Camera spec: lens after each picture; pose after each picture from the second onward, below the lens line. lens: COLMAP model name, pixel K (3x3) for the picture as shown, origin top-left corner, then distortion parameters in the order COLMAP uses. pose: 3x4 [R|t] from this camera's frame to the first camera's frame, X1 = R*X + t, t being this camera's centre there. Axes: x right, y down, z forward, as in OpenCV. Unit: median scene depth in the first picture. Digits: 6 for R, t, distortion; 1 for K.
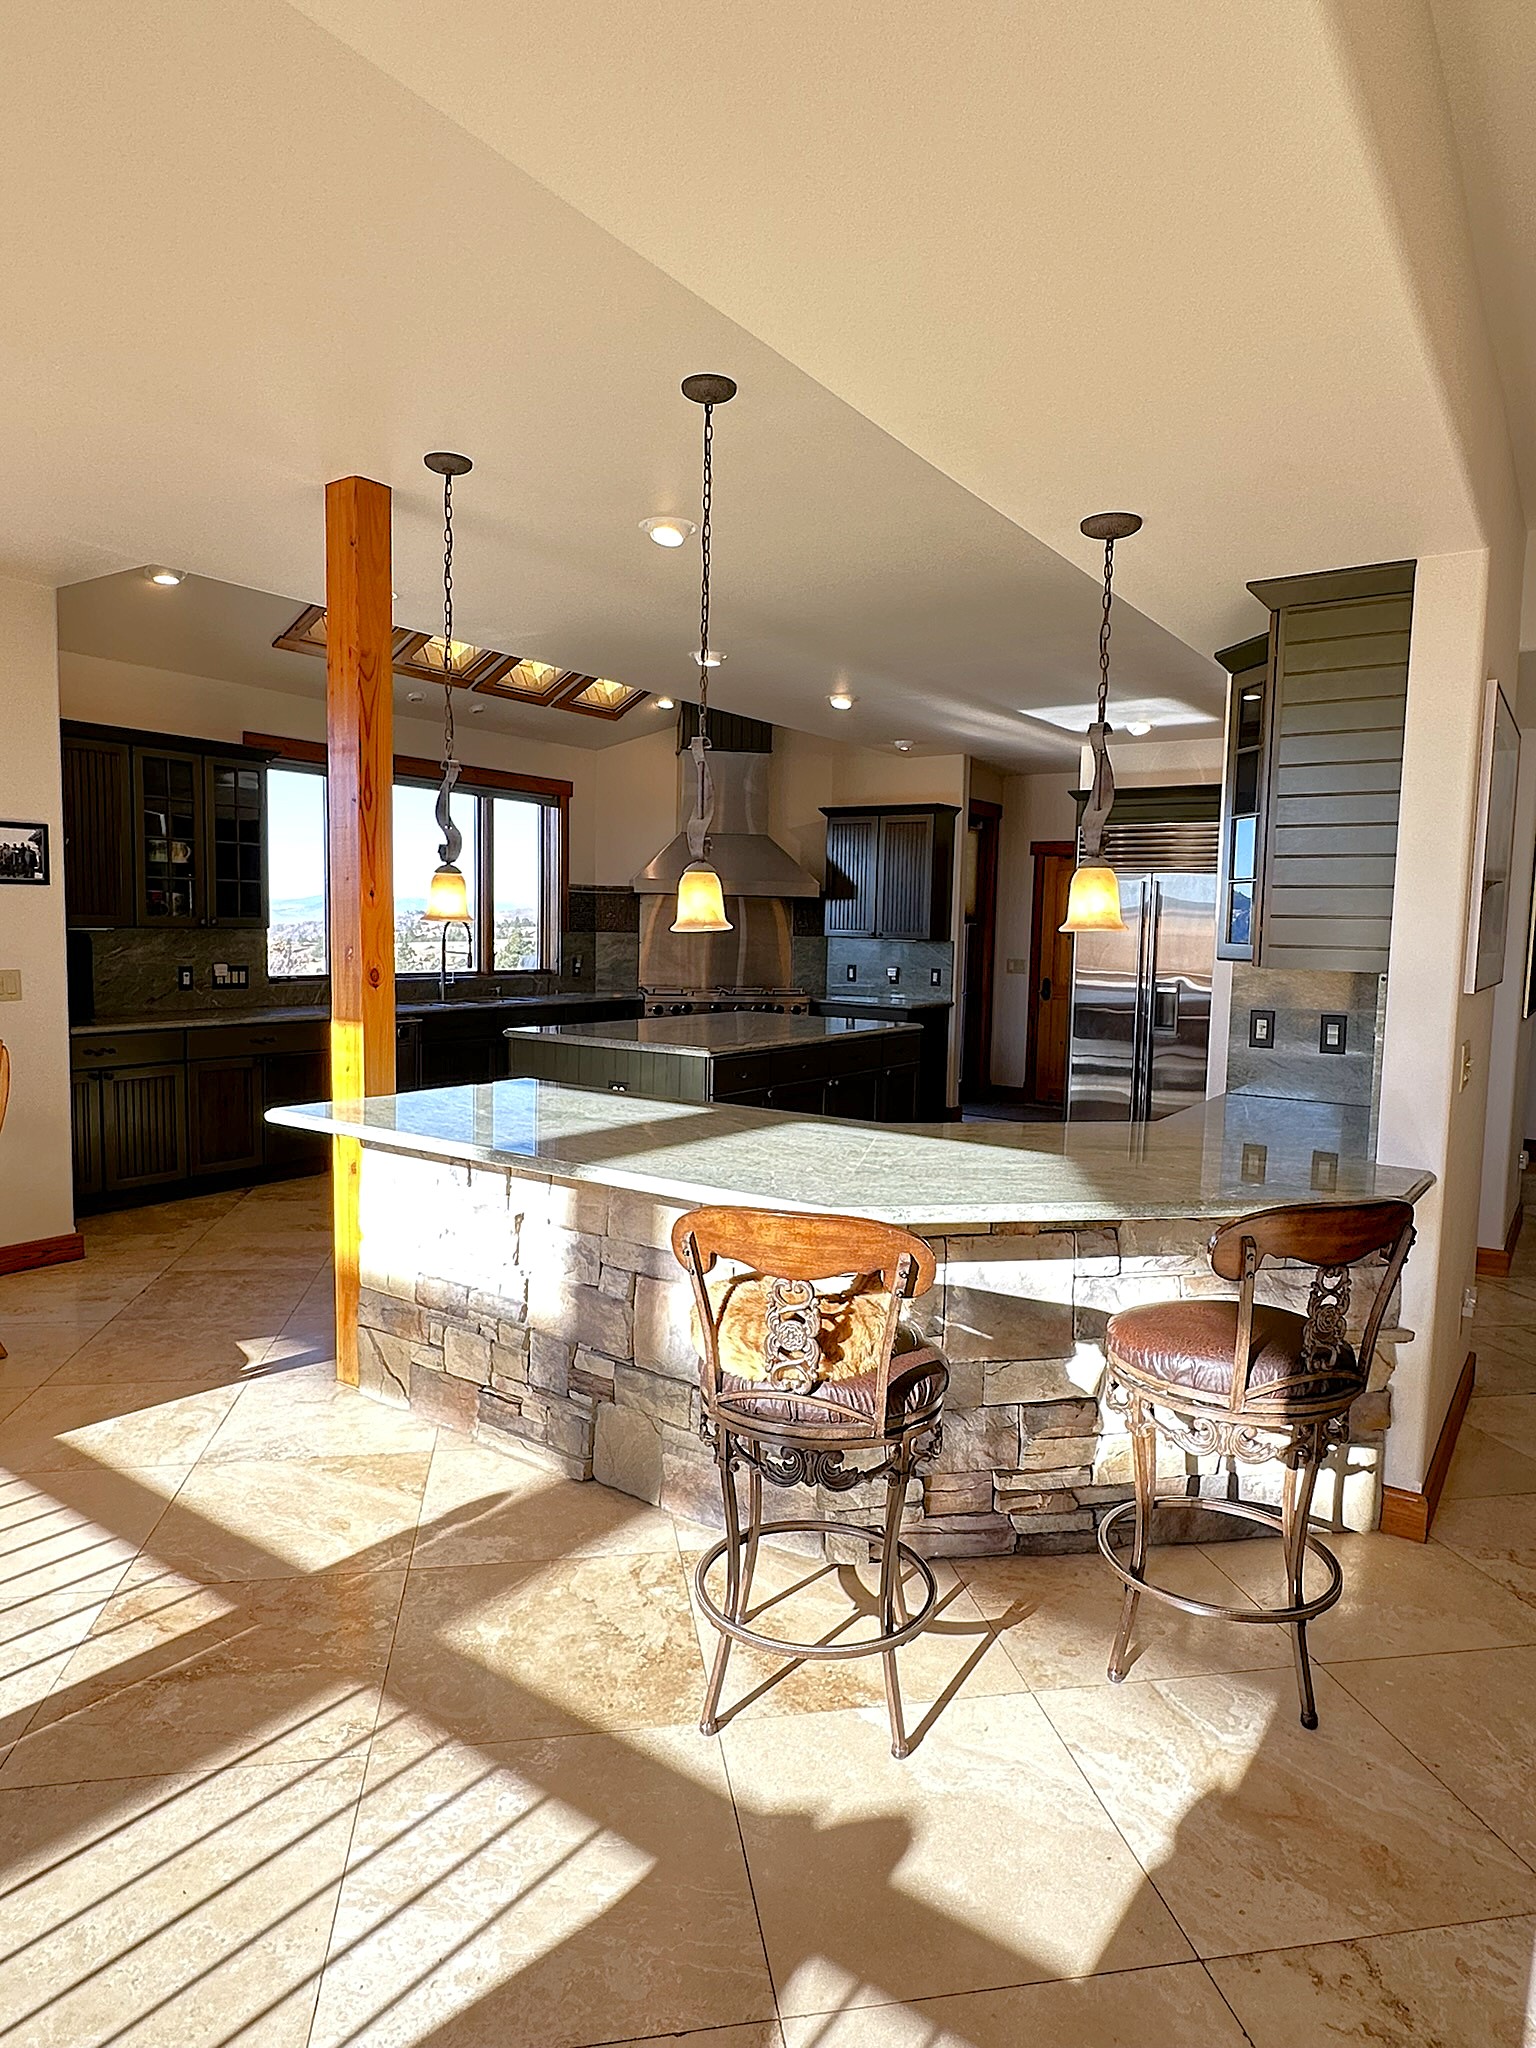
lens RADIAL K [[1236.6, 0, 770.1], [0, 1236.6, 1027.2], [0, 0, 1]] dist [-0.001783, -0.000199]
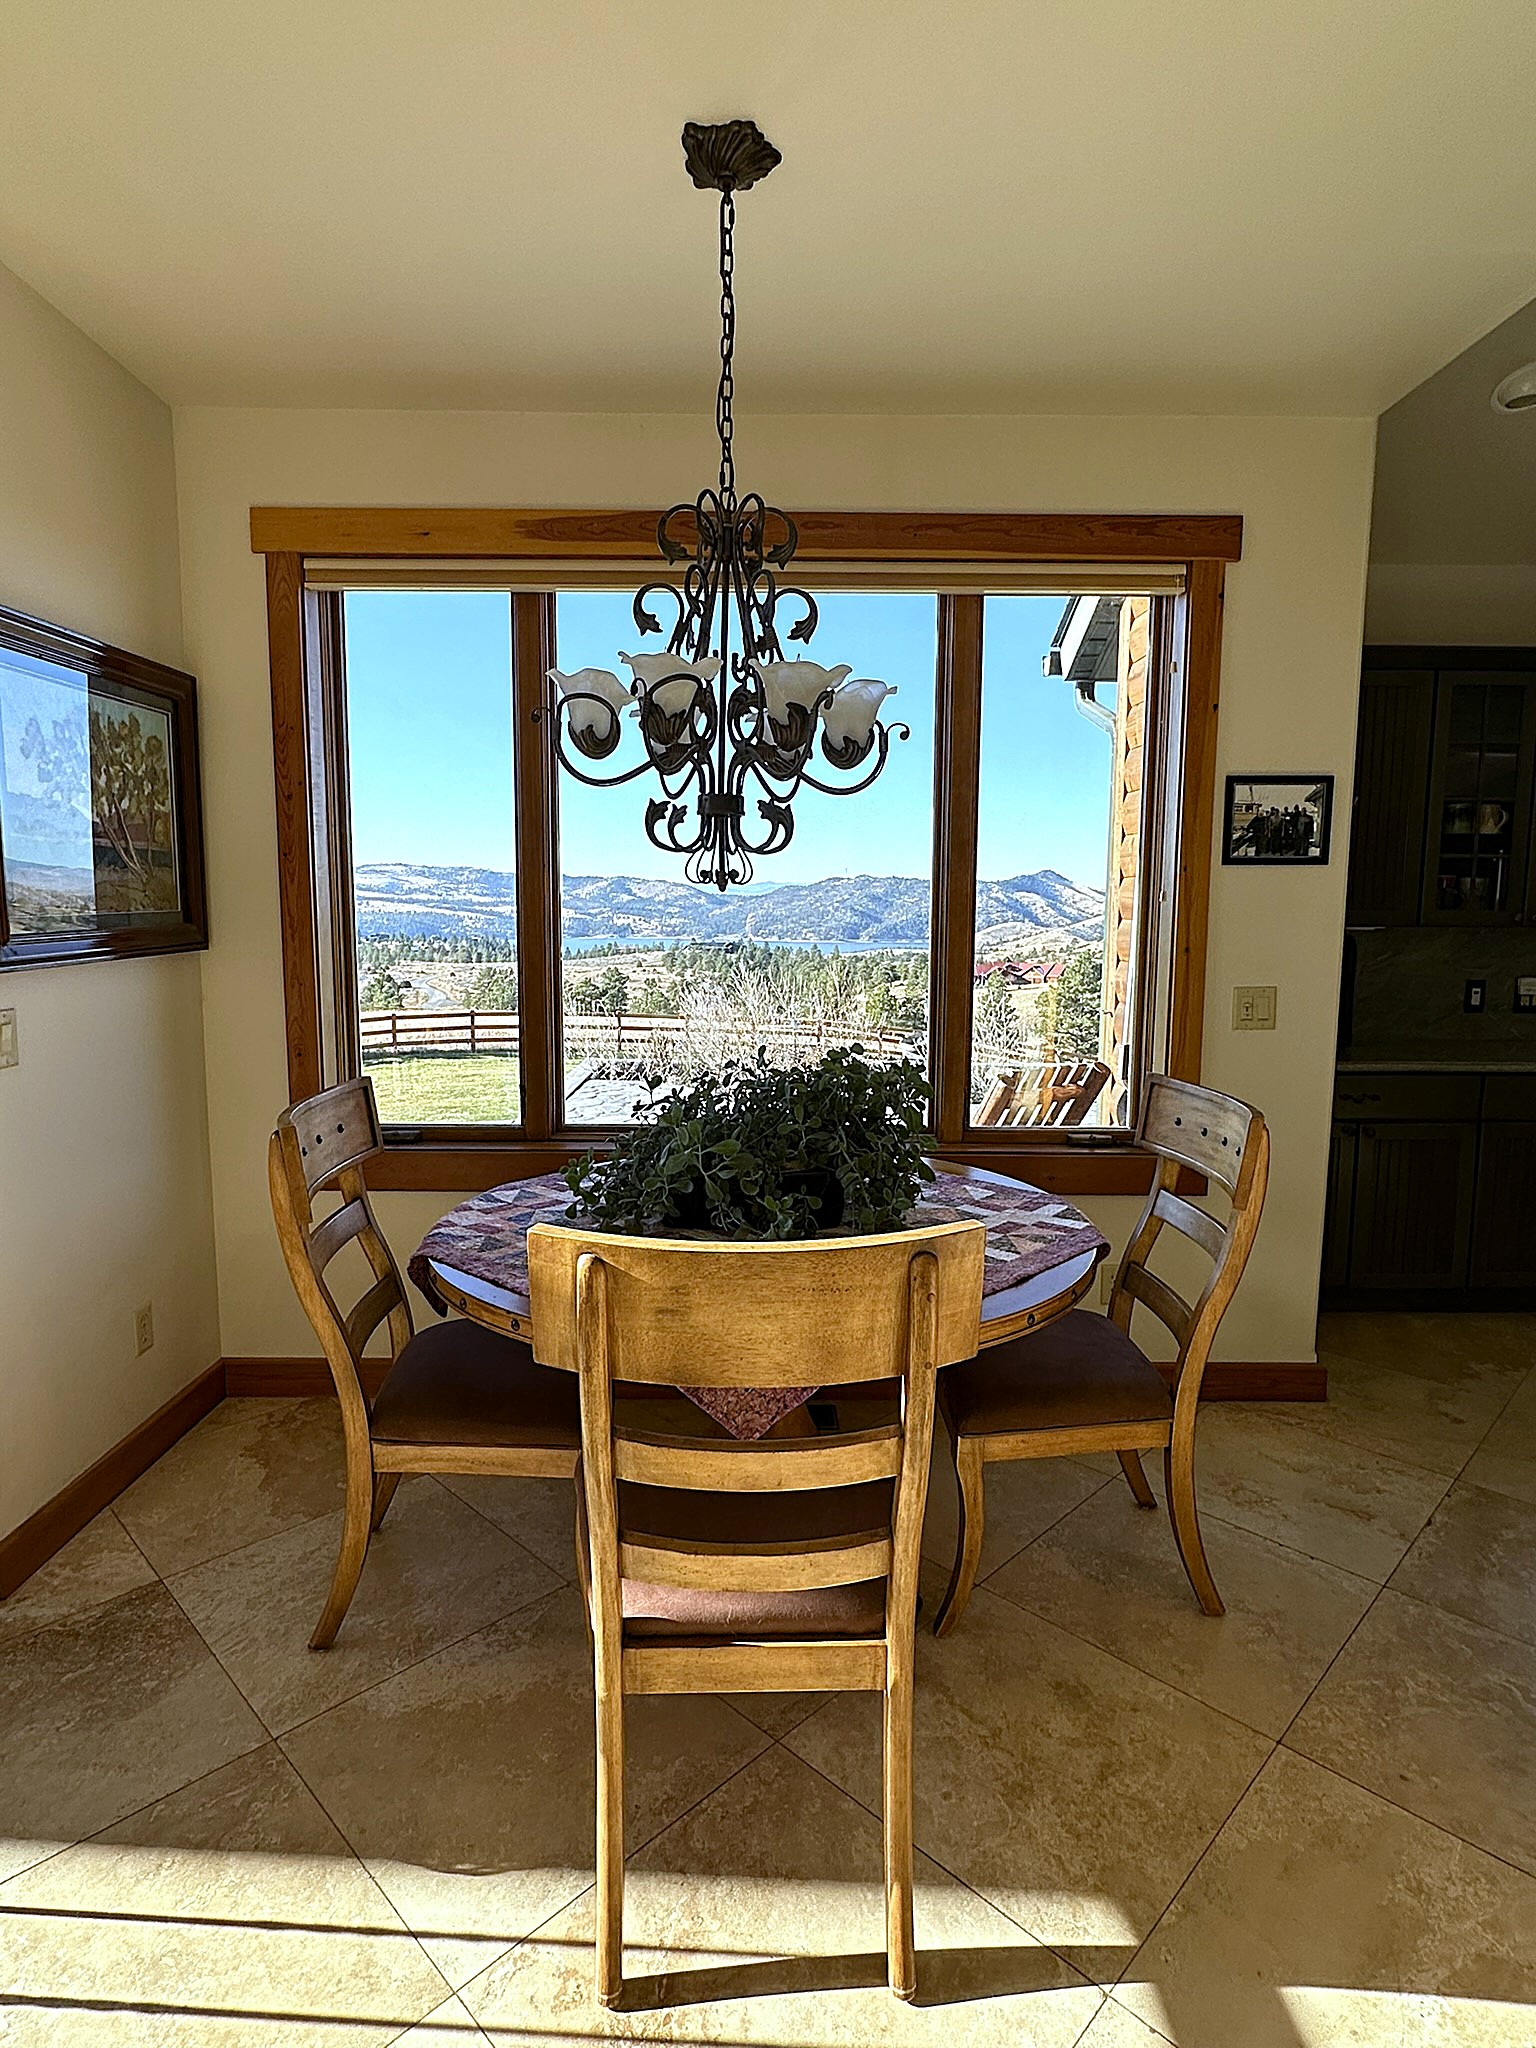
lens RADIAL K [[1069.7, 0, 773.9], [0, 1069.7, 1023.1], [0, 0, 1]] dist [-0.002162, 0.000392]
pose [[0.586538, 0.074980, -0.806444, -0.267237], [-0.065204, 0.996845, 0.045259, -0.032848], [0.807293, 0.026038, 0.589576, 0.387792]]
